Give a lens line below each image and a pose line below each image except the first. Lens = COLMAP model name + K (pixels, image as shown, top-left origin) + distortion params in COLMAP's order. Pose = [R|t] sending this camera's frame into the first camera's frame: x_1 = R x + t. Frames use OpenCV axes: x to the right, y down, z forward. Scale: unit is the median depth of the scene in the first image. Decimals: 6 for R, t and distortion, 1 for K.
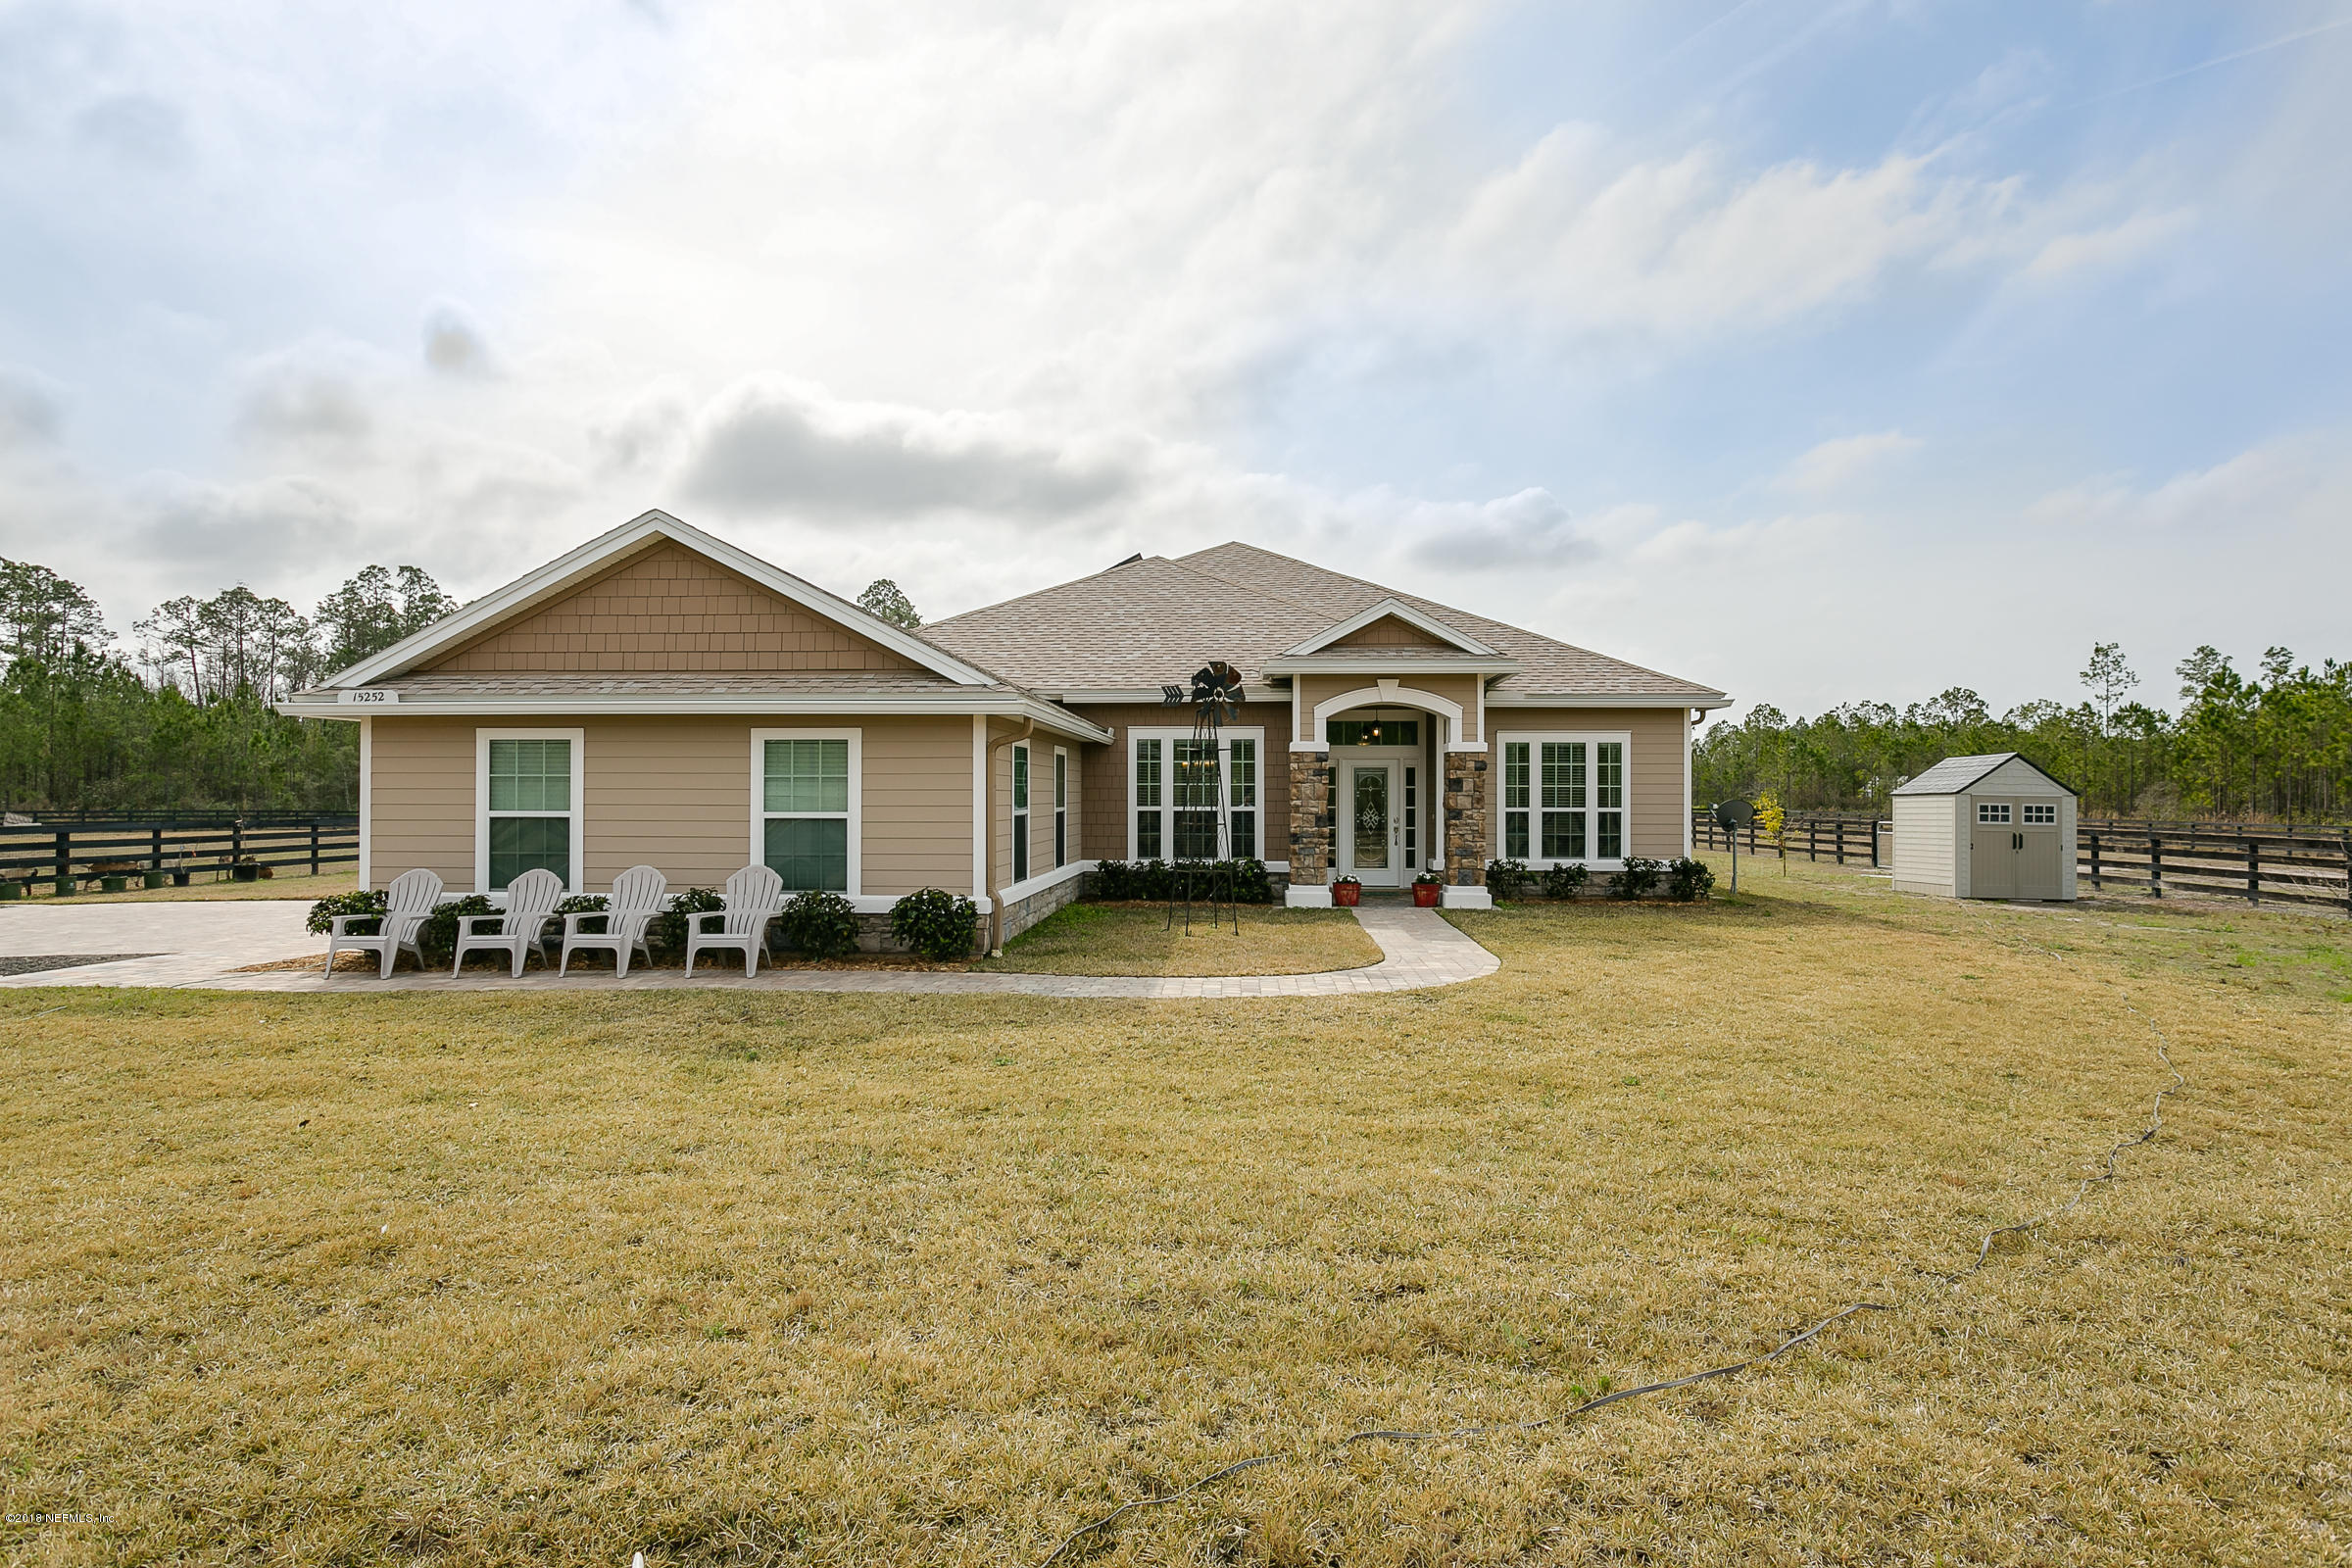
lens RADIAL K [[1343.7, 0, 1181.3], [0, 1343.7, 778.1], [0, 0, 1]] dist [-0.002944, 0.005908]
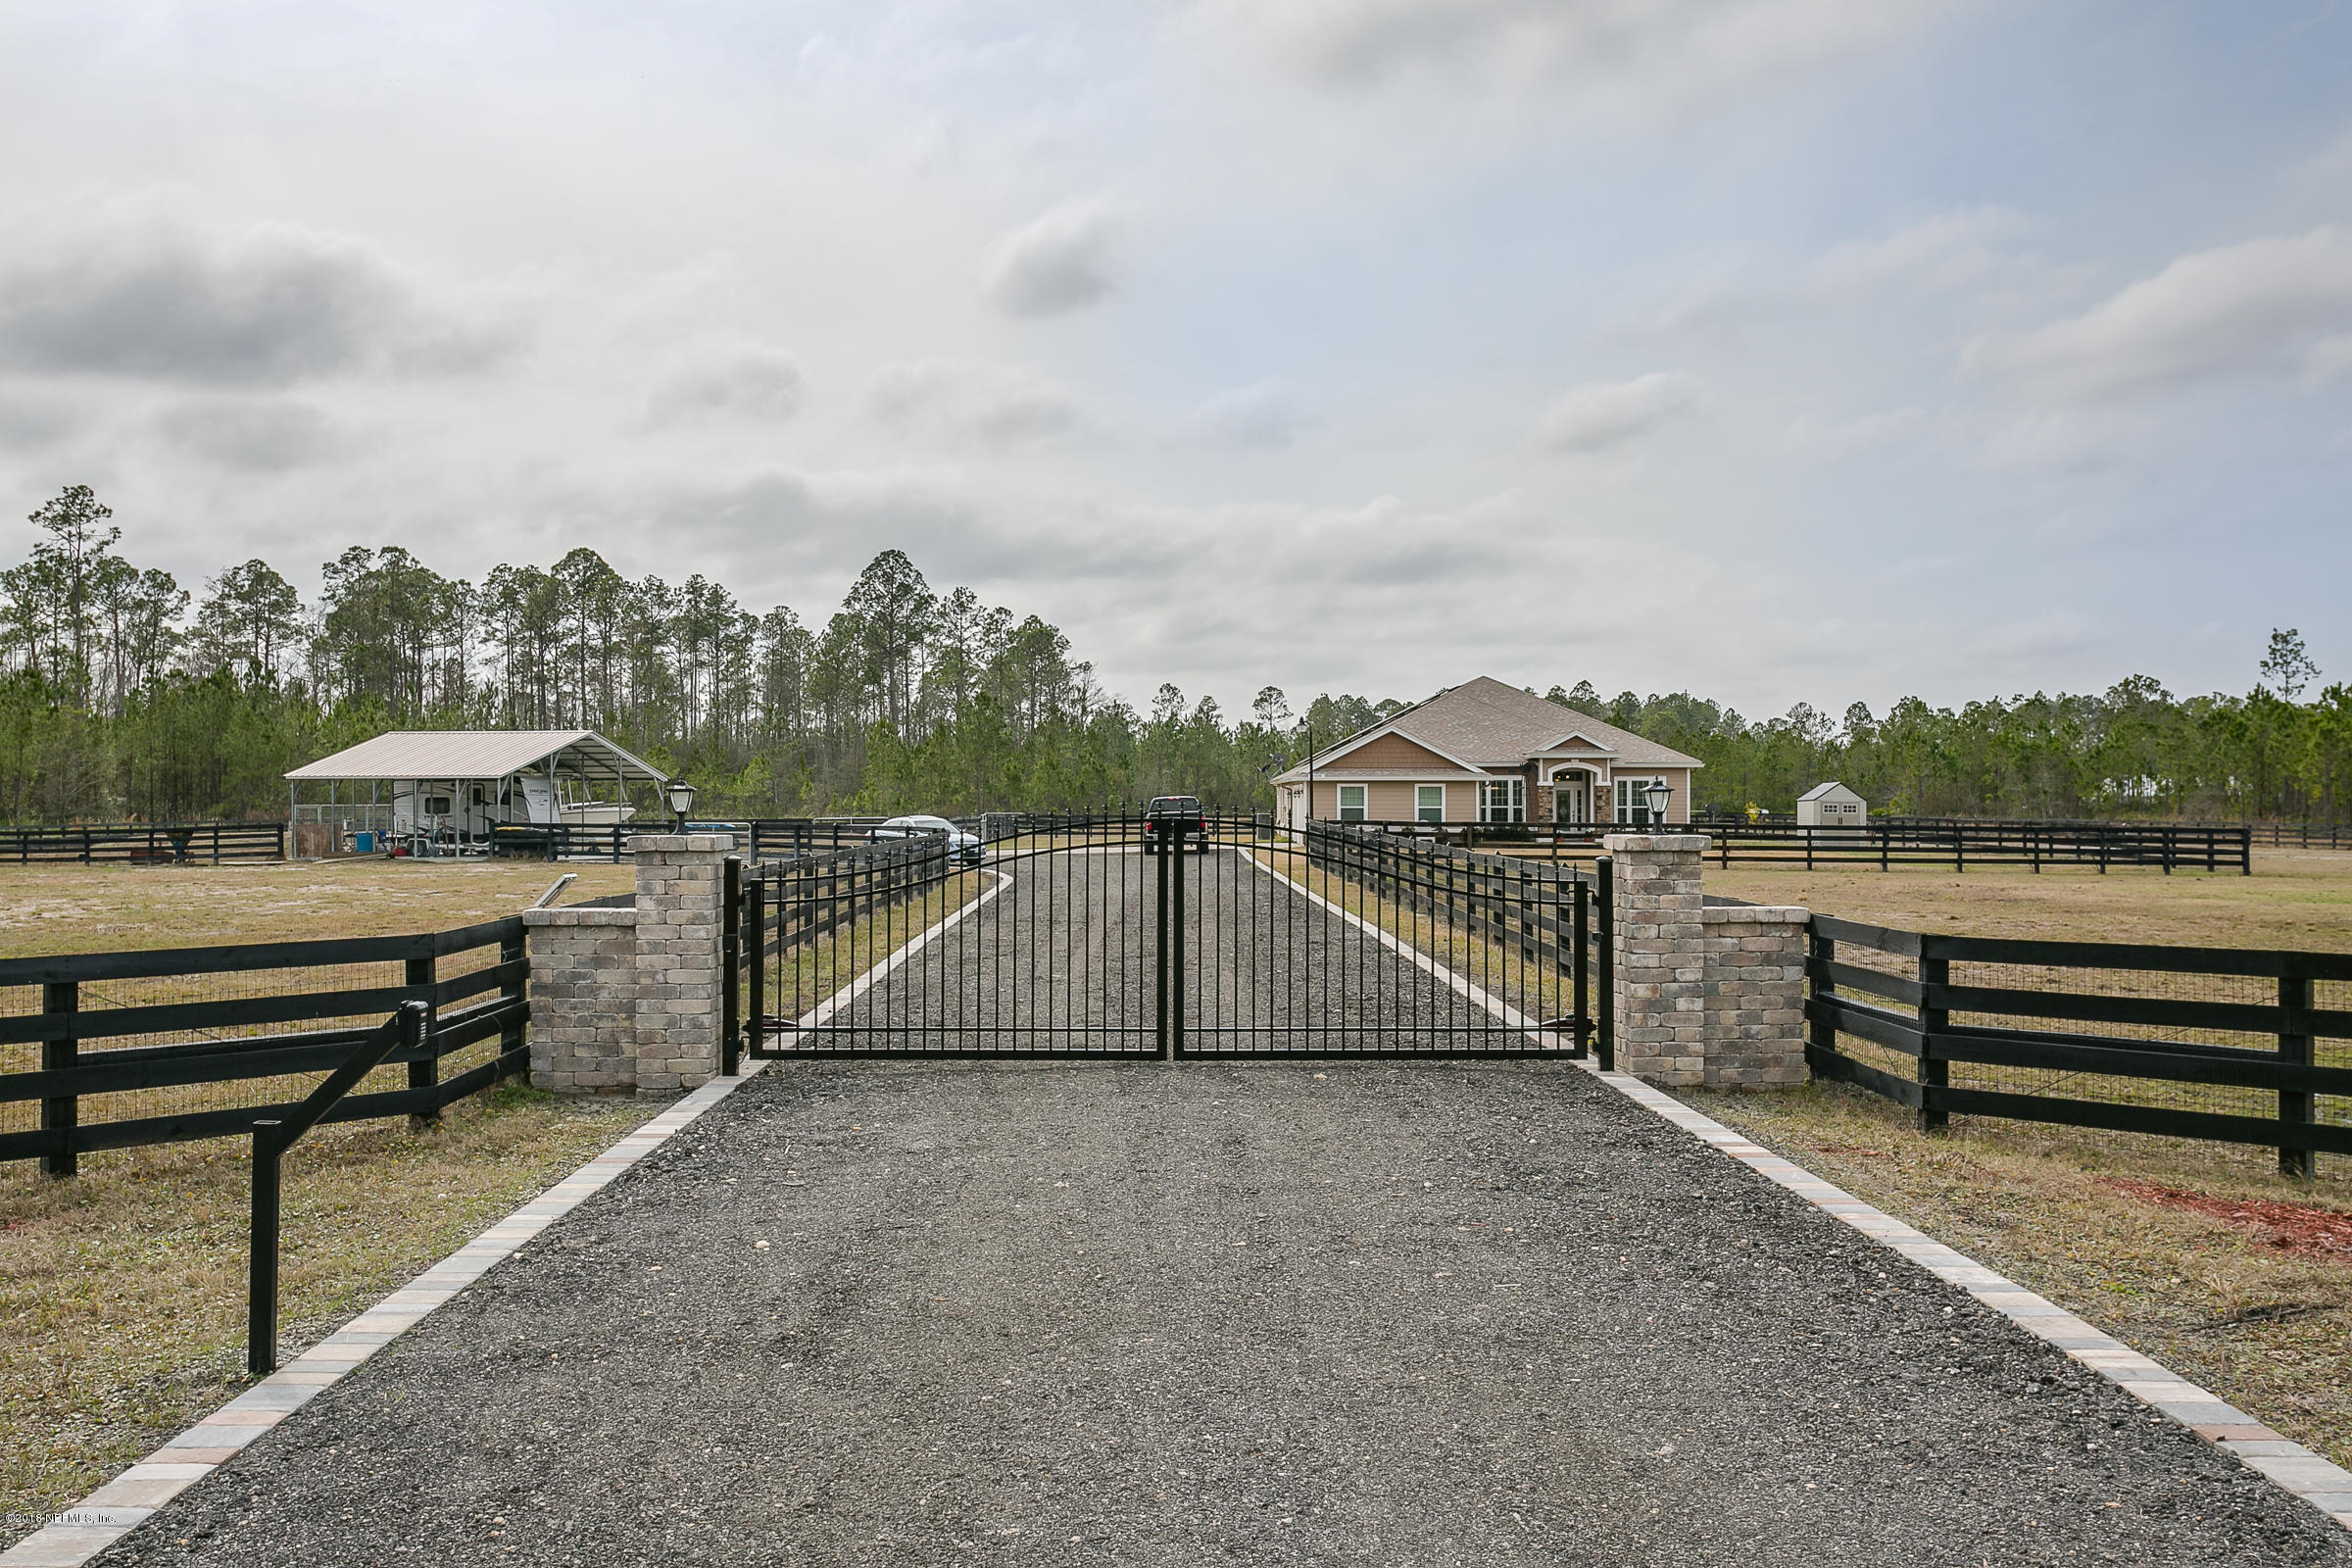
lens RADIAL K [[2262.3, 0, 1184.0], [0, 2262.3, 795.4], [0, 0, 1]] dist [0.003714, 0.000000]
pose [[0.998845, -0.002295, 0.047991, -0.781481], [0.001845, 0.999954, 0.009419, -0.040372], [-0.048010, -0.009319, 0.998803, -3.228732]]
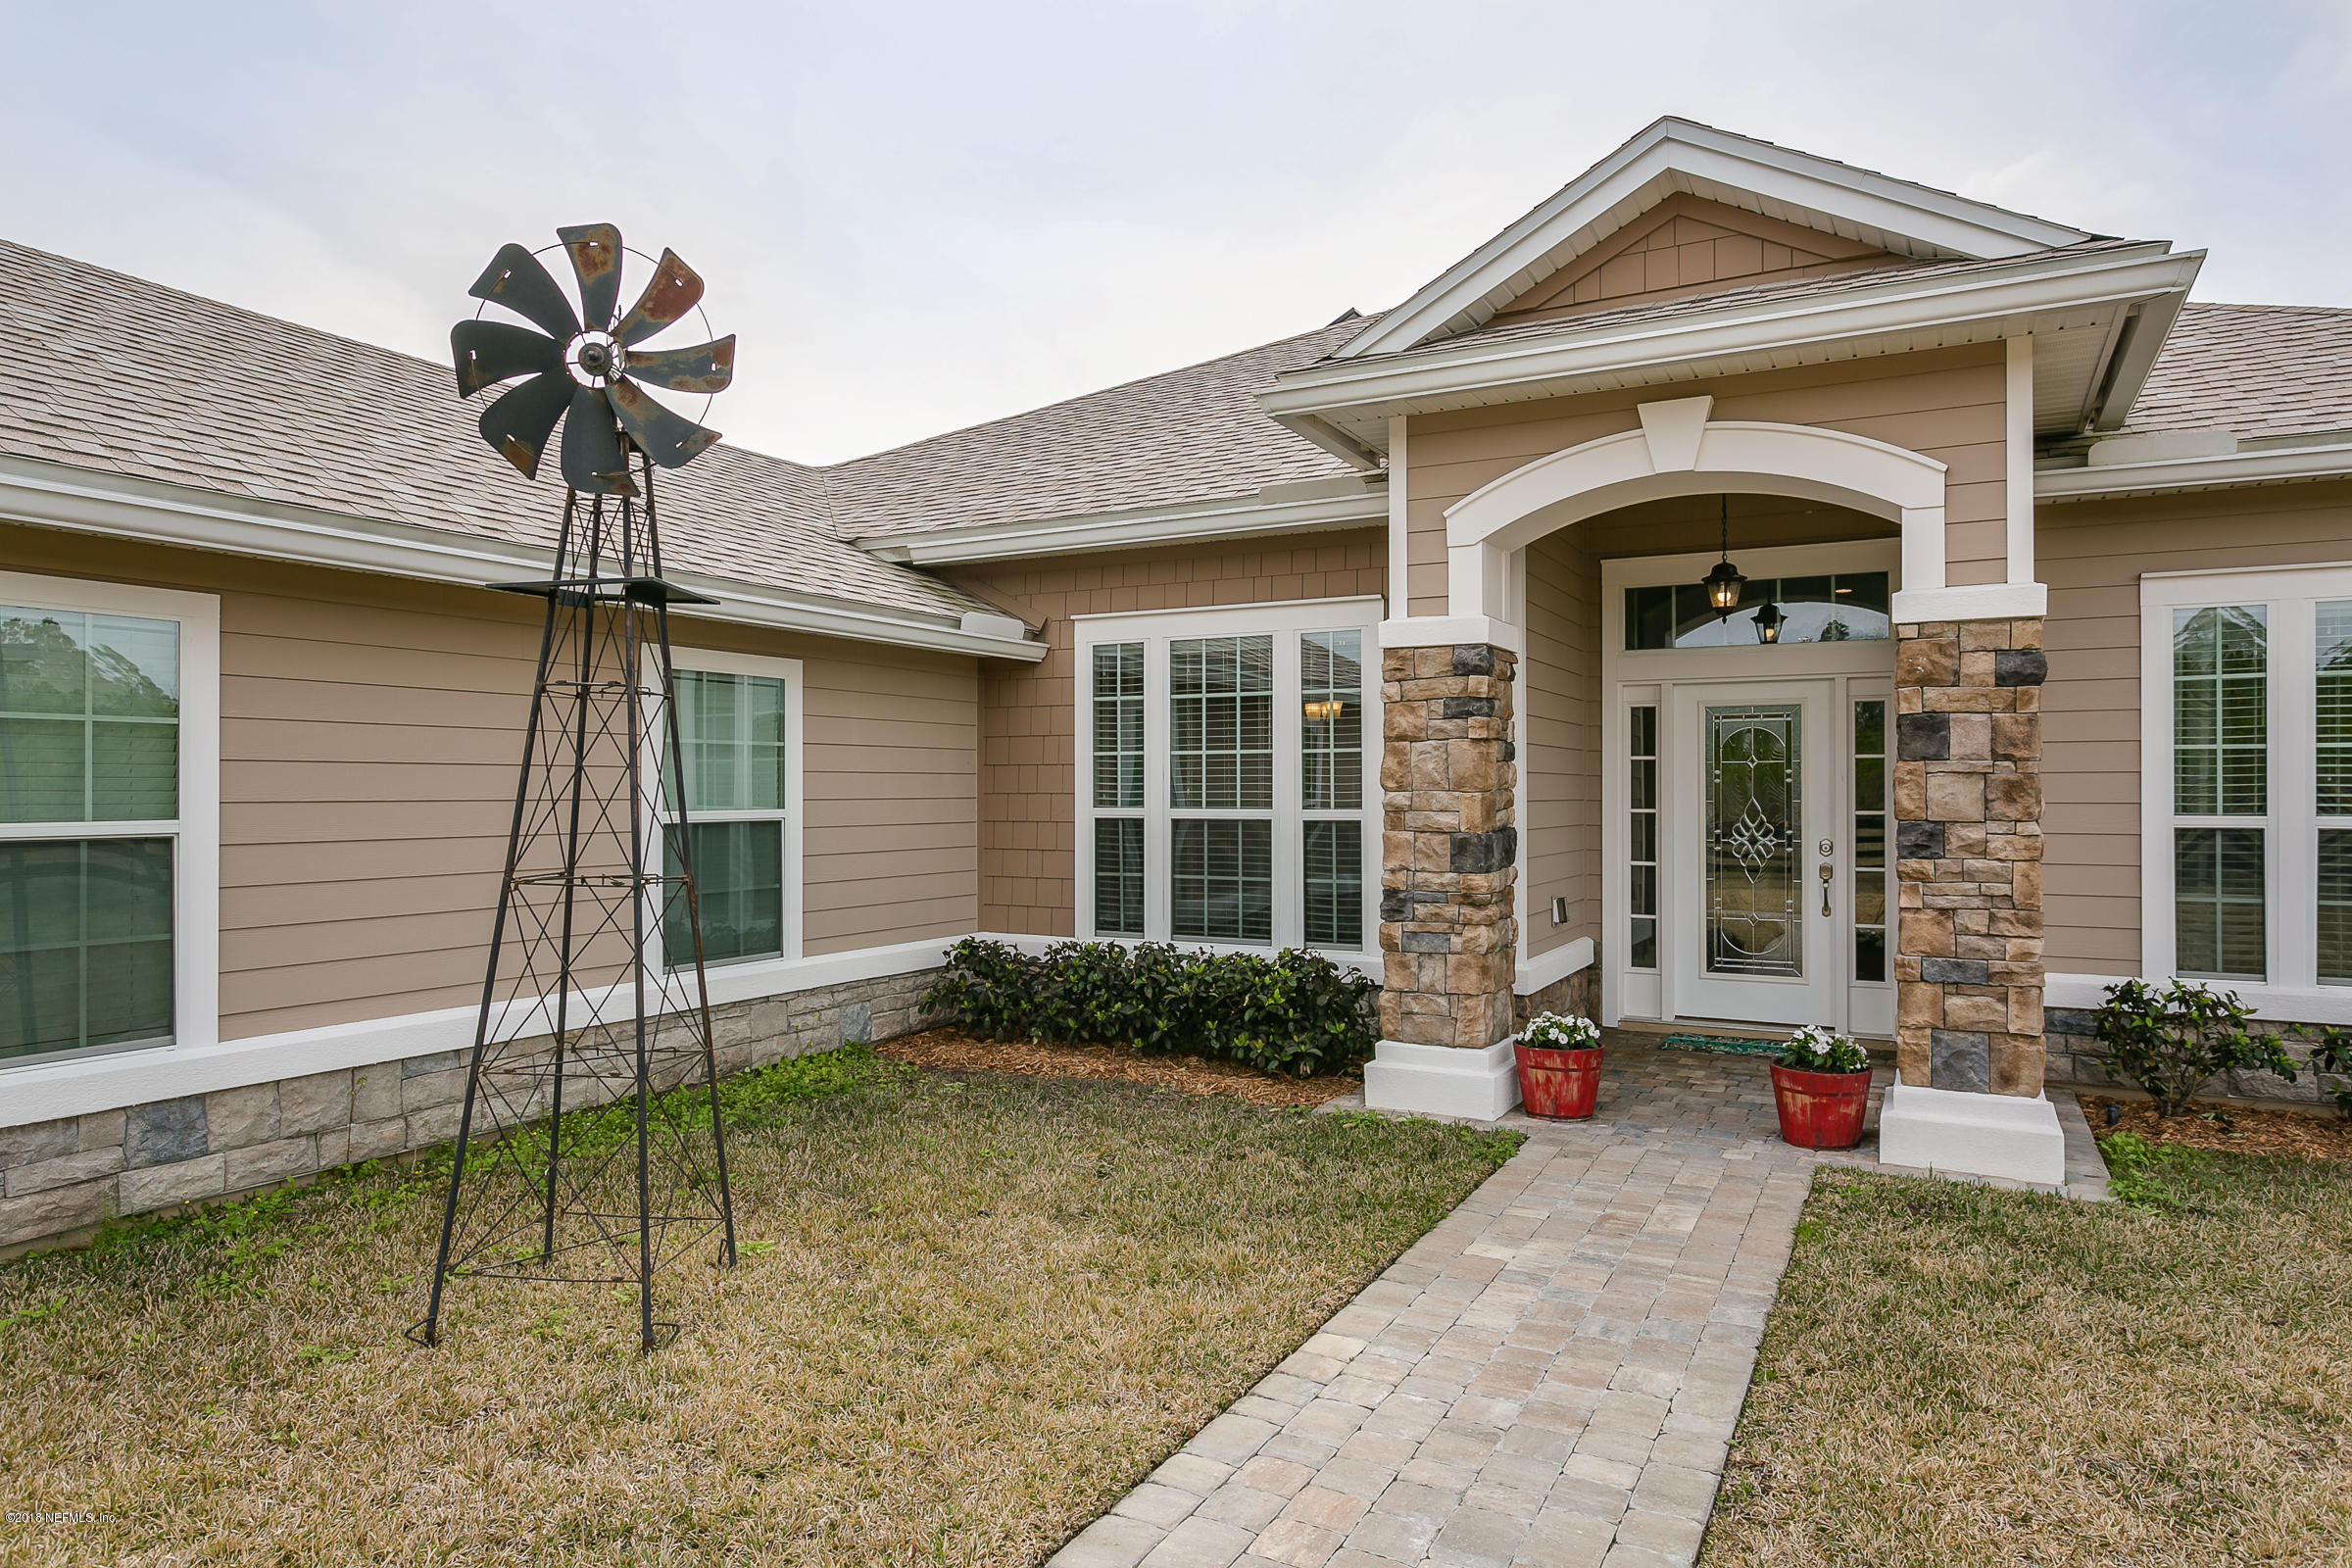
lens RADIAL K [[1439.4, 0, 1163.8], [0, 1439.4, 782.0], [0, 0, 1]] dist [0.000265, 0.000711]
pose [[0.902241, -0.003788, -0.431216, 0.173381], [0.006330, 0.999970, 0.004458, 0.011195], [0.431187, -0.006752, 0.902237, 0.591960]]
